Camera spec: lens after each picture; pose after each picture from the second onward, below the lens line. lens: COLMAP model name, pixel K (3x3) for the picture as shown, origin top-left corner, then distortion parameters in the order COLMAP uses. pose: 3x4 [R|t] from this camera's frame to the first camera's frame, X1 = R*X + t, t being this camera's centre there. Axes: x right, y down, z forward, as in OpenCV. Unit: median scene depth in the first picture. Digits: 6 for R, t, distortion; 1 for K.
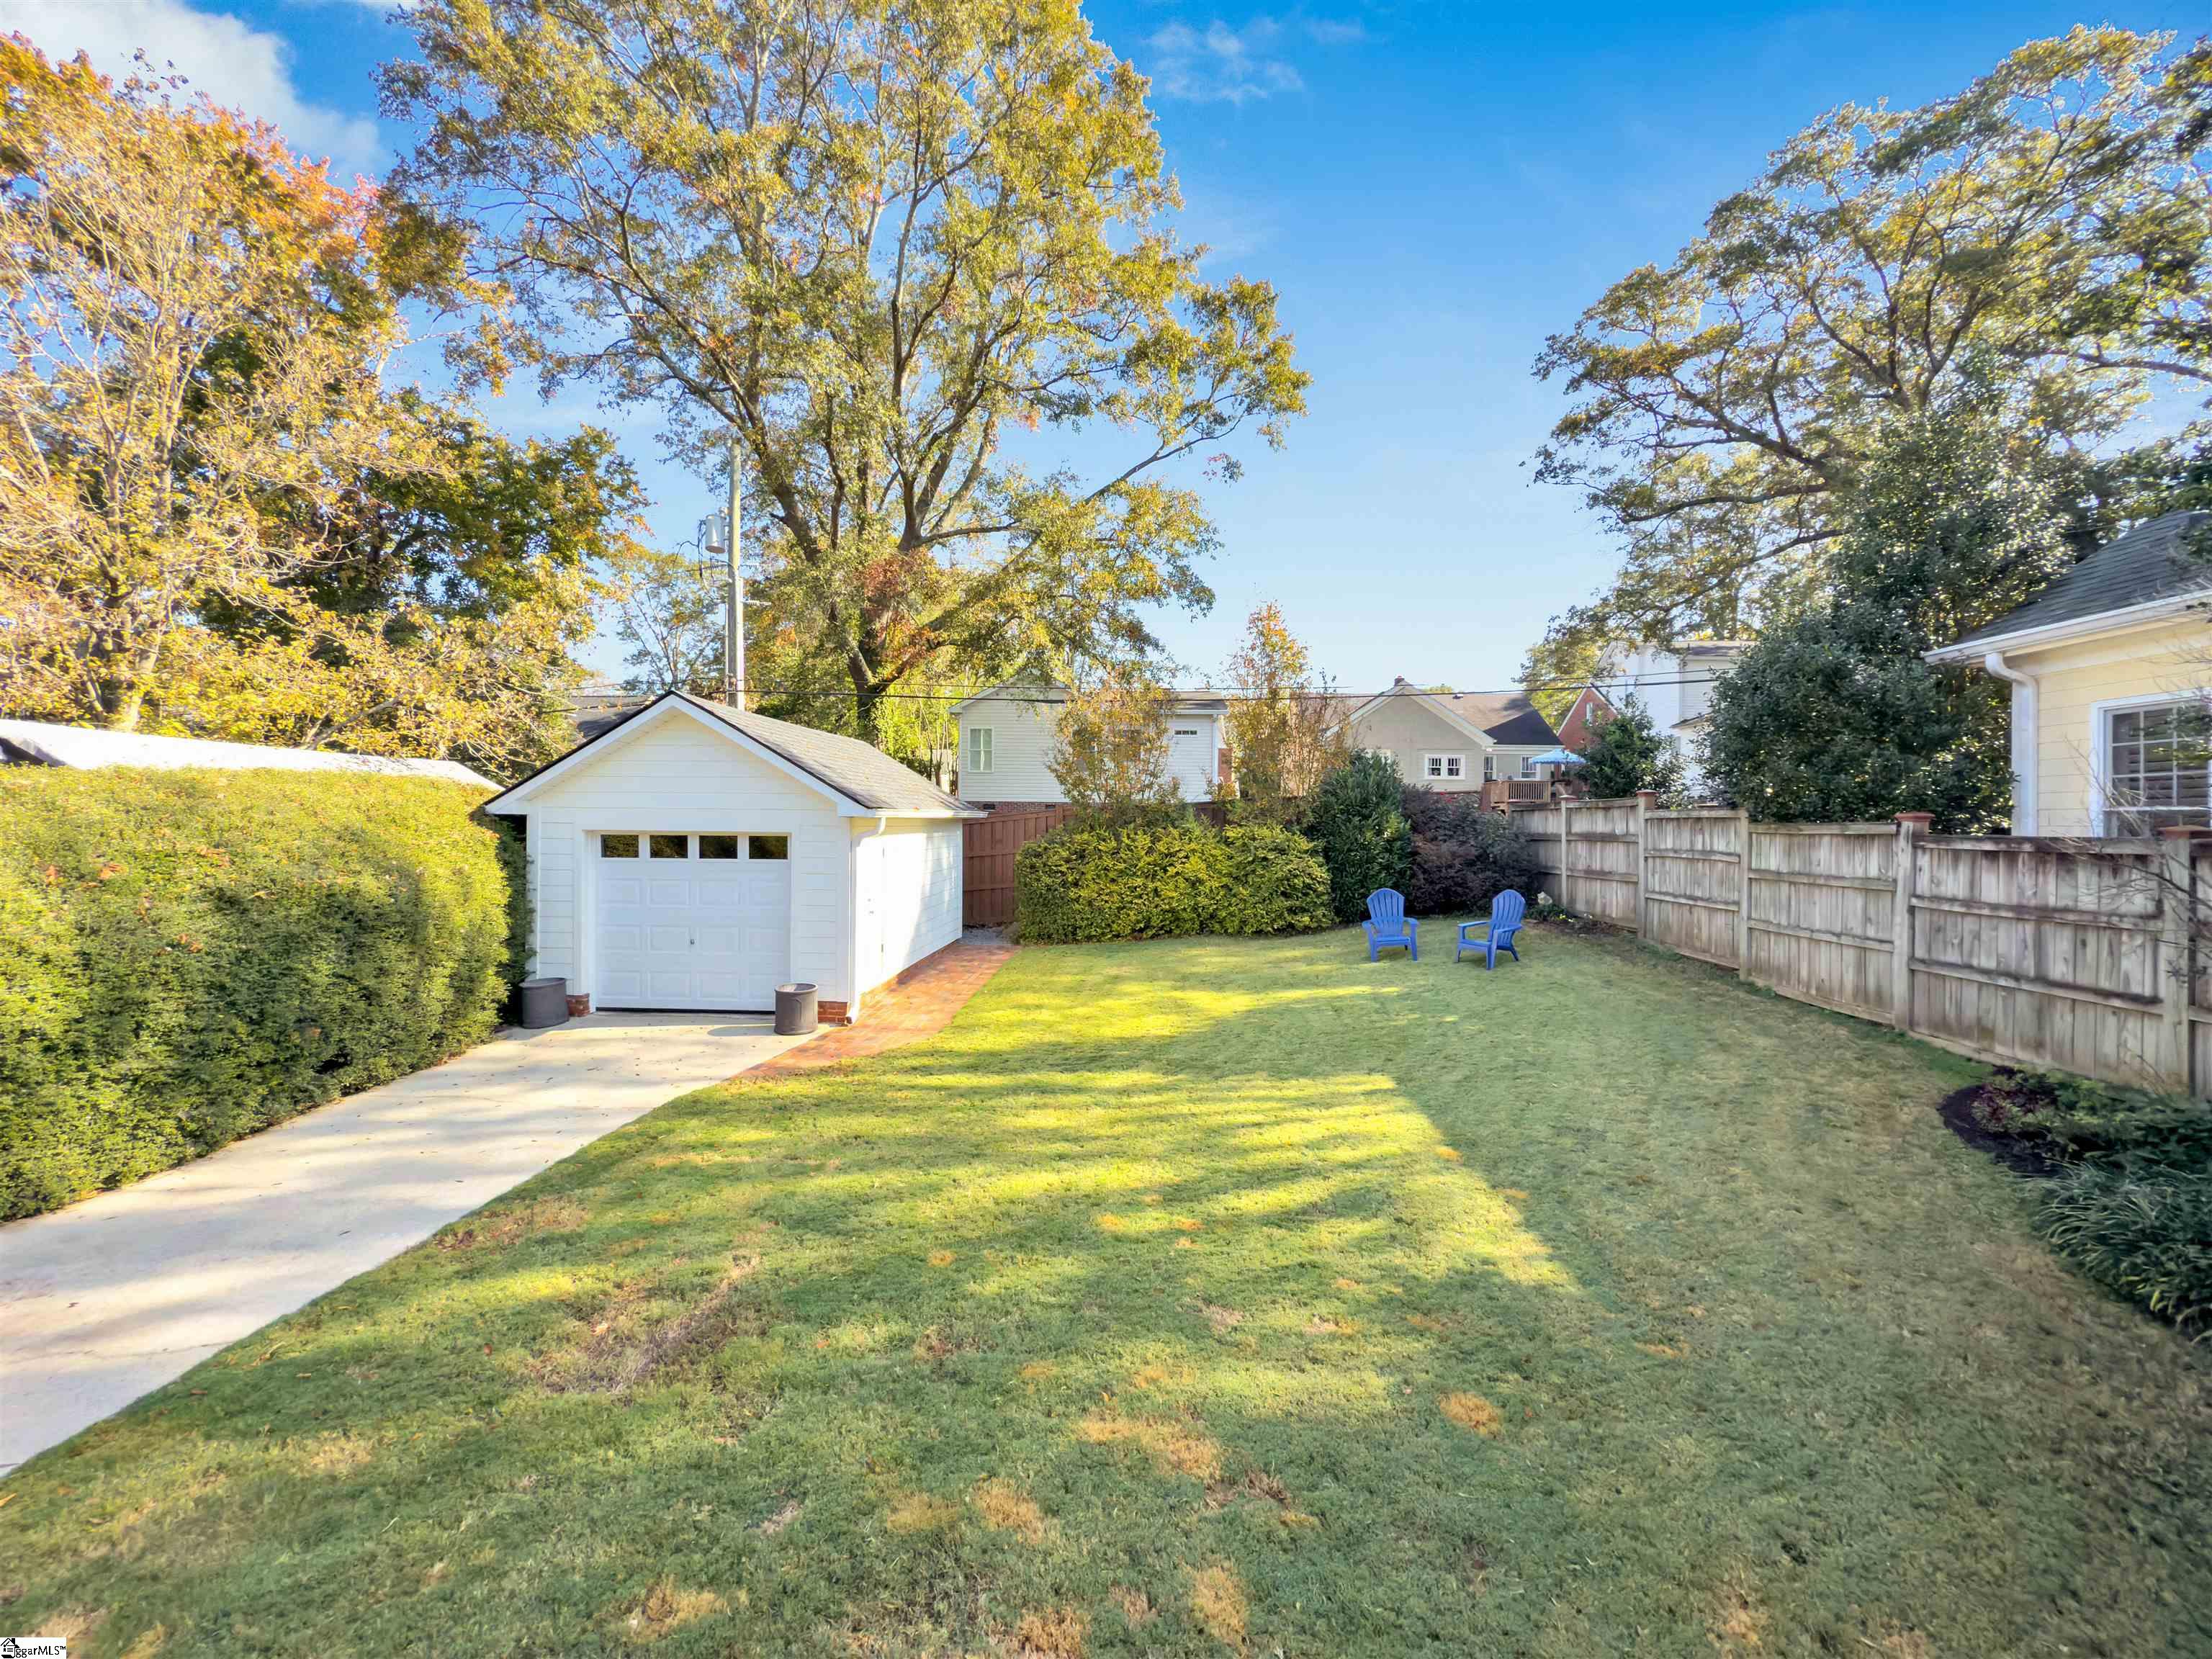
lens RADIAL K [[886.4, 0, 1121.4], [0, 886.4, 821.5], [0, 0, 1]] dist [0.001971, -0.000053]
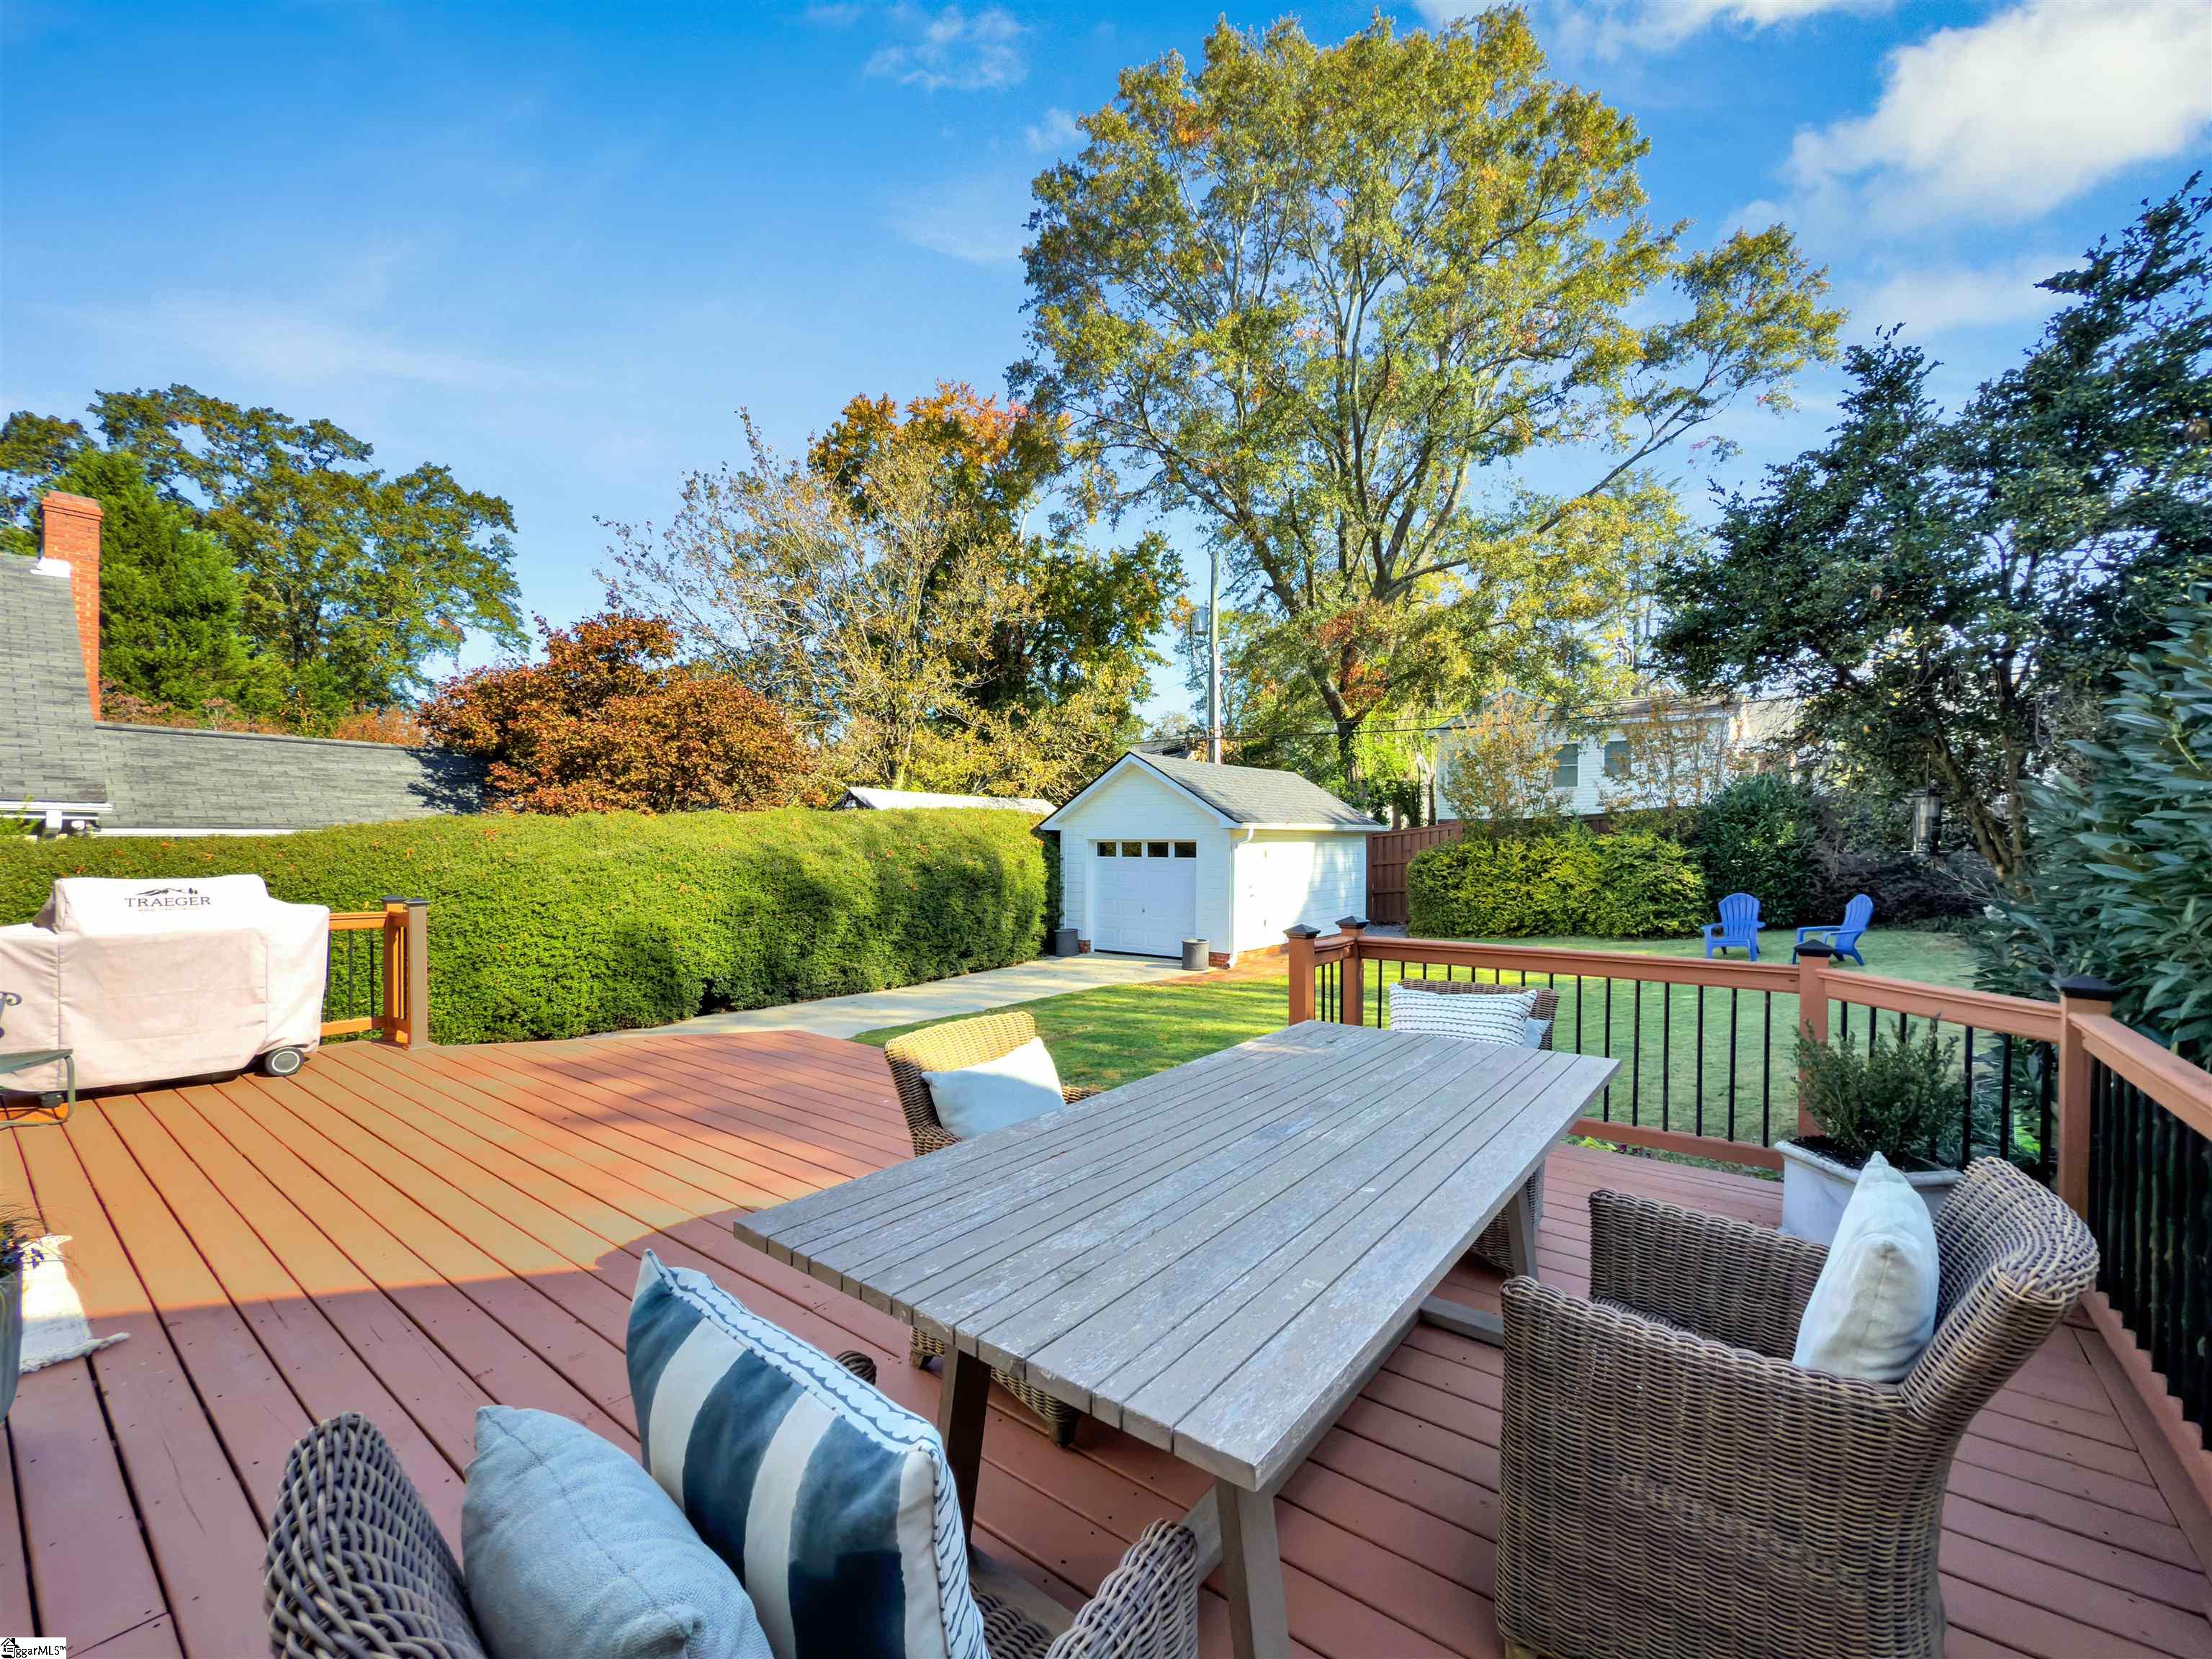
lens RADIAL K [[886.4, 0, 1121.4], [0, 886.4, 821.5], [0, 0, 1]] dist [0.001971, -0.000053]
pose [[0.824493, -0.019785, -0.565526, 0.250671], [0.005905, 0.999635, -0.026364, 0.013723], [0.565841, 0.018397, 0.824309, -0.210347]]
